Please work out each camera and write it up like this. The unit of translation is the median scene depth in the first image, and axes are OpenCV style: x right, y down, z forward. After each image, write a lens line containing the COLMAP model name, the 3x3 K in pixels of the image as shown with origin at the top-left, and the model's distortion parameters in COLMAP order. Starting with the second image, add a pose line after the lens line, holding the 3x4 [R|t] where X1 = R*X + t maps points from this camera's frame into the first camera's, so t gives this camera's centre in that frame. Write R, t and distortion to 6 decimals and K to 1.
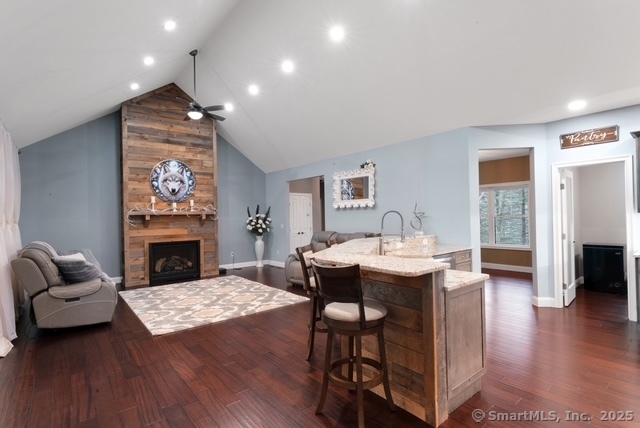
lens RADIAL K [[313.5, 0, 319.1], [0, 313.5, 214.0], [0, 0, 1]] dist [0.005299, 0.000174]
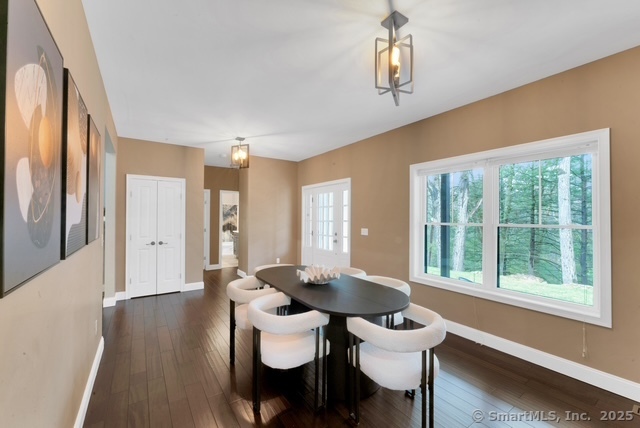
lens RADIAL K [[259.7, 0, 319.4], [0, 259.7, 214.7], [0, 0, 1]] dist [0.000959, -0.000019]
pose [[0.995280, 0.025559, -0.093614, 0.372407], [-0.025519, 0.999673, 0.001621, -0.002876], [0.093625, 0.000775, 0.995607, 0.668586]]
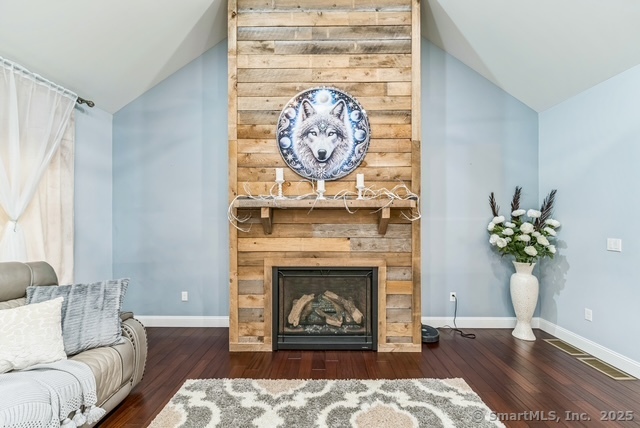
lens RADIAL K [[246.7, 0, 324.7], [0, 246.7, 219.2], [0, 0, 1]] dist [0.008244, 0.000120]
pose [[0.770697, 0.018572, -0.636931, -0.221004], [-0.009000, 0.999793, 0.018263, 0.011744], [0.637138, -0.008343, 0.770705, 0.695068]]
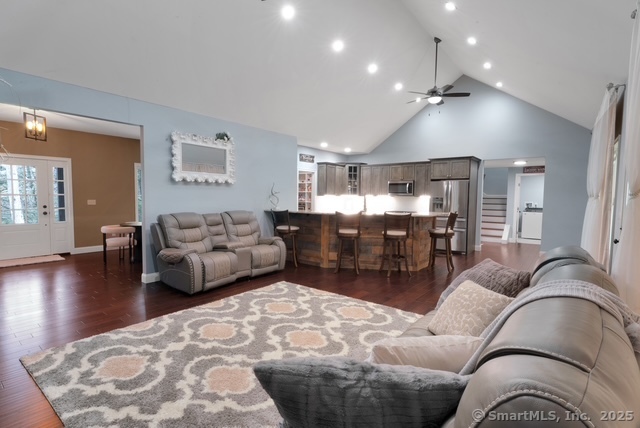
lens RADIAL K [[313.5, 0, 320.0], [0, 313.5, 218.7], [0, 0, 1]] dist [0.005299, 0.000174]
pose [[-0.198980, -0.049807, 0.978737, -0.675252], [-0.015205, 0.998744, 0.047734, 0.027901], [-0.979886, -0.005383, -0.199487, 0.767102]]
